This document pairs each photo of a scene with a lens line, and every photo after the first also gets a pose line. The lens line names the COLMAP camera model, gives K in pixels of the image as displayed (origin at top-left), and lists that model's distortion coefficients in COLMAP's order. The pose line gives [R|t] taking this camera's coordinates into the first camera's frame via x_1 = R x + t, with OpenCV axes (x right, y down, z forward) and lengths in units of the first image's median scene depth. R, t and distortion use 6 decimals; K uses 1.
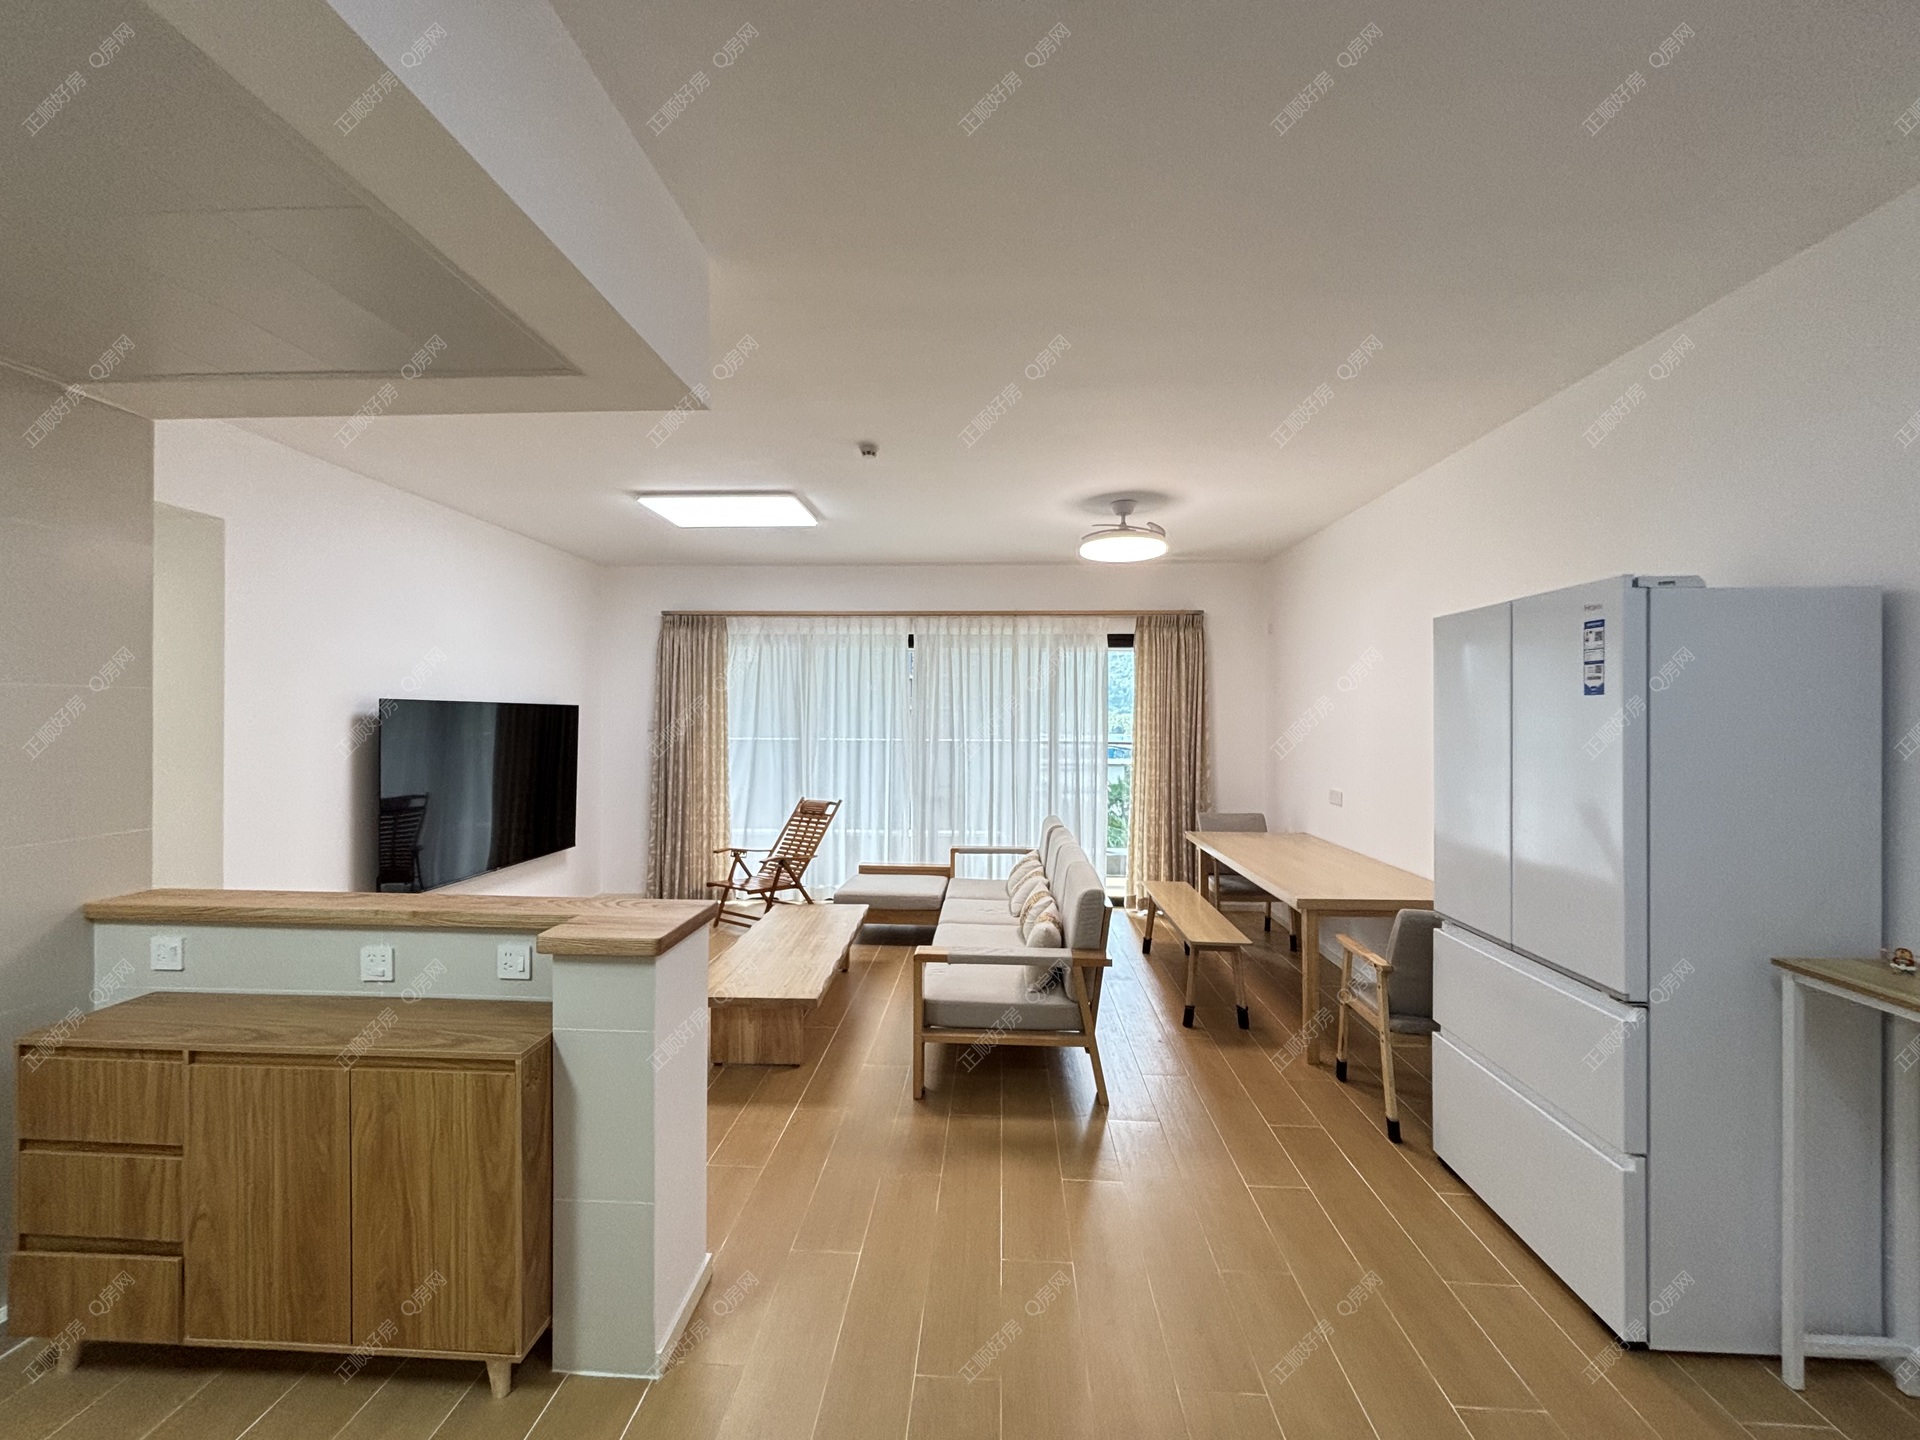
lens RADIAL K [[774.1, 0, 961.4], [0, 774.1, 720.8], [0, 0, 1]] dist [-0.000061, 0.000364]
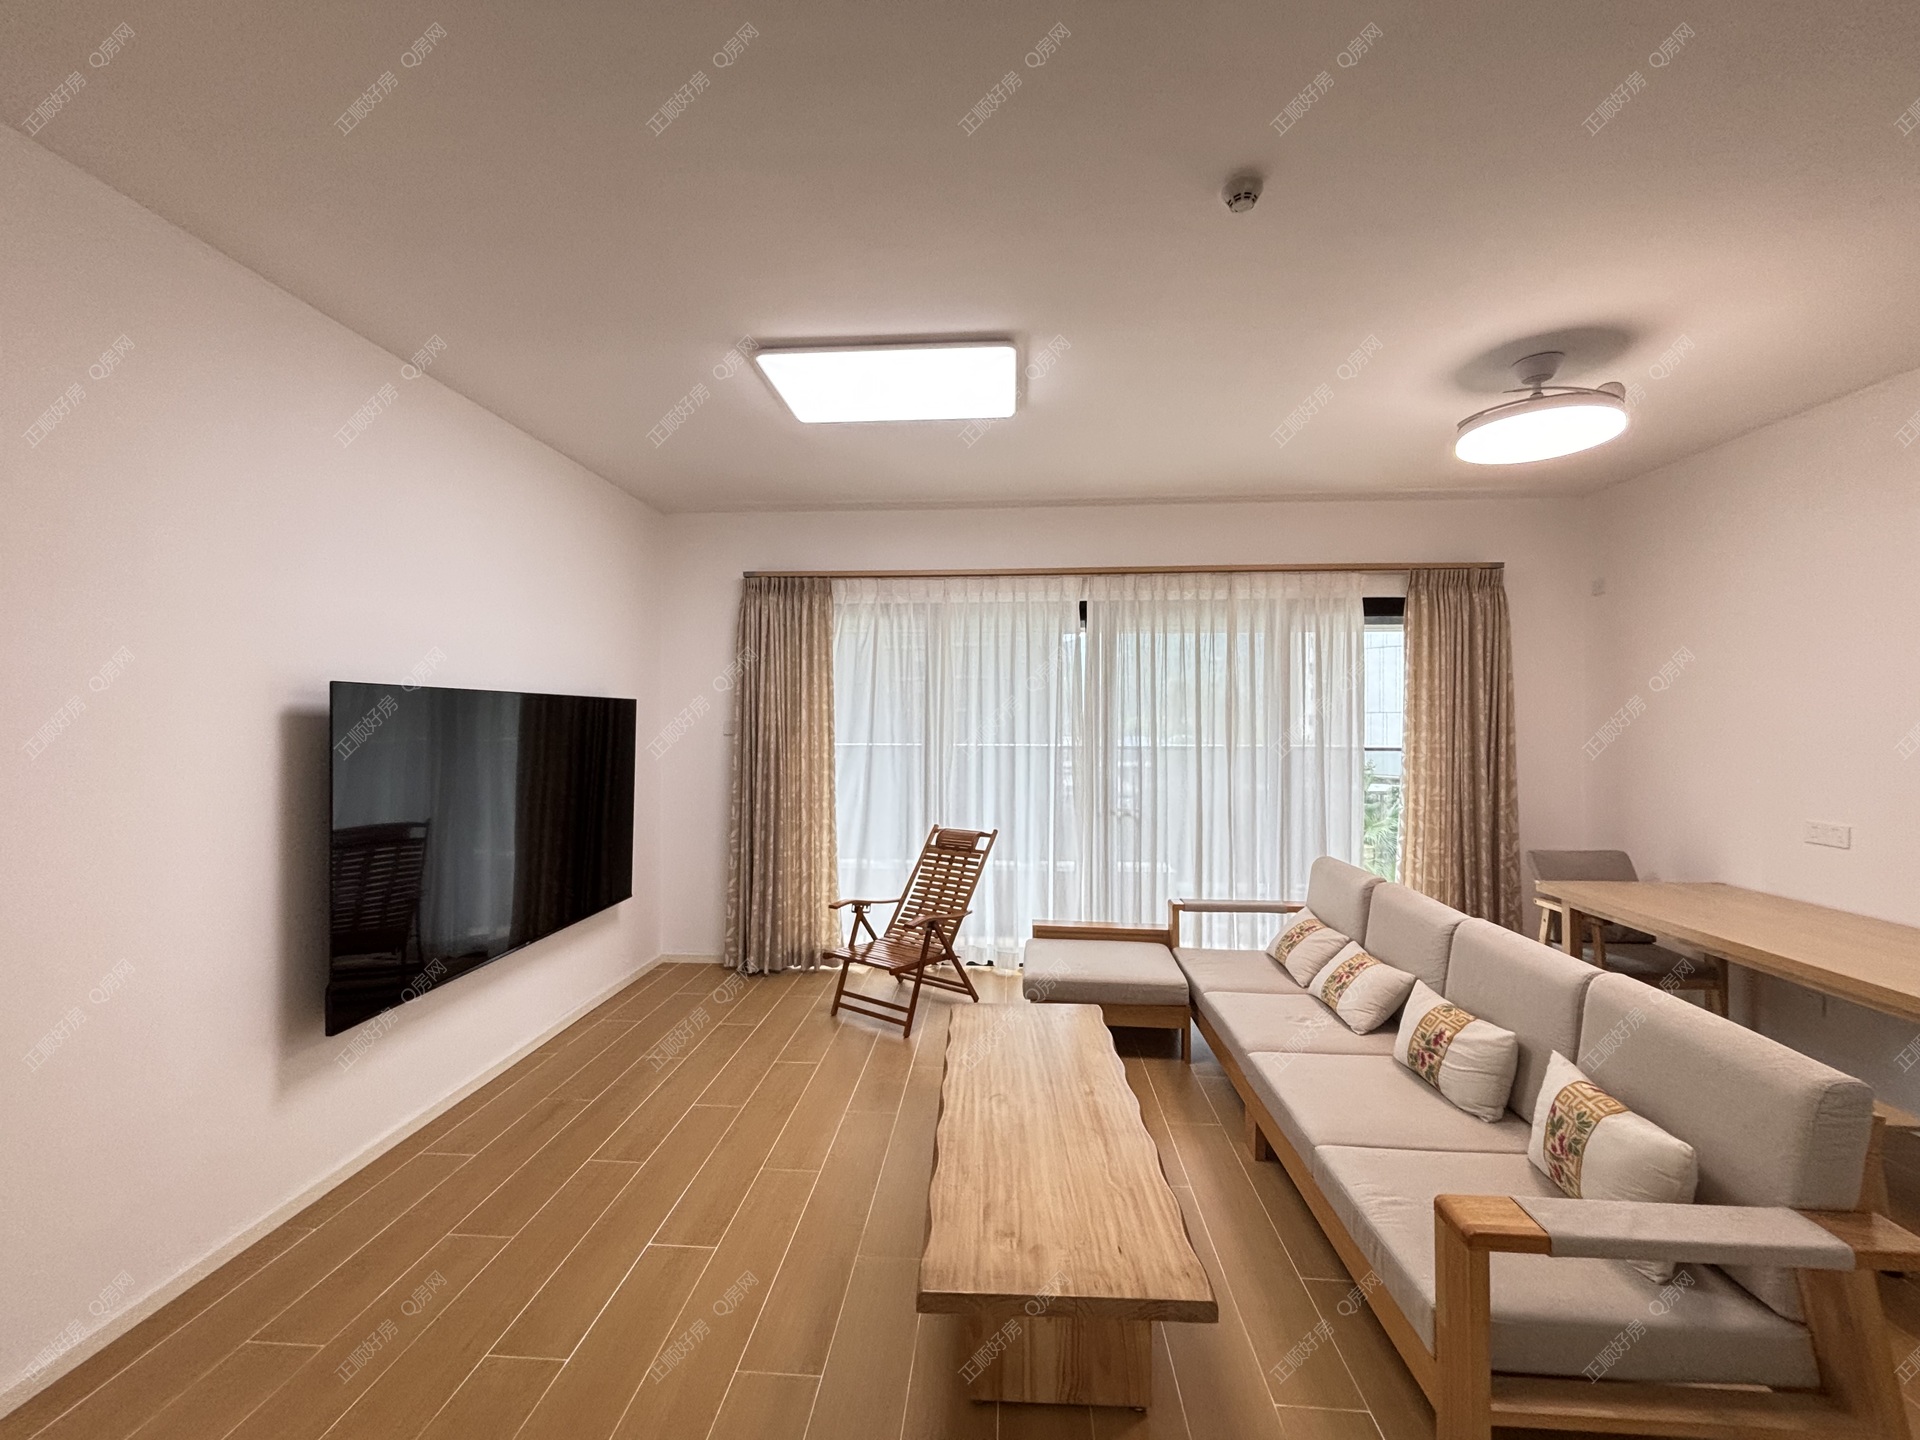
lens RADIAL K [[774.1, 0, 961.0], [0, 774.1, 714.9], [0, 0, 1]] dist [-0.000061, 0.000364]
pose [[0.999791, -0.004570, -0.019925, -0.170117], [0.004351, 0.999930, -0.011037, 0.003430], [0.019974, 0.010948, 0.999741, 0.274786]]
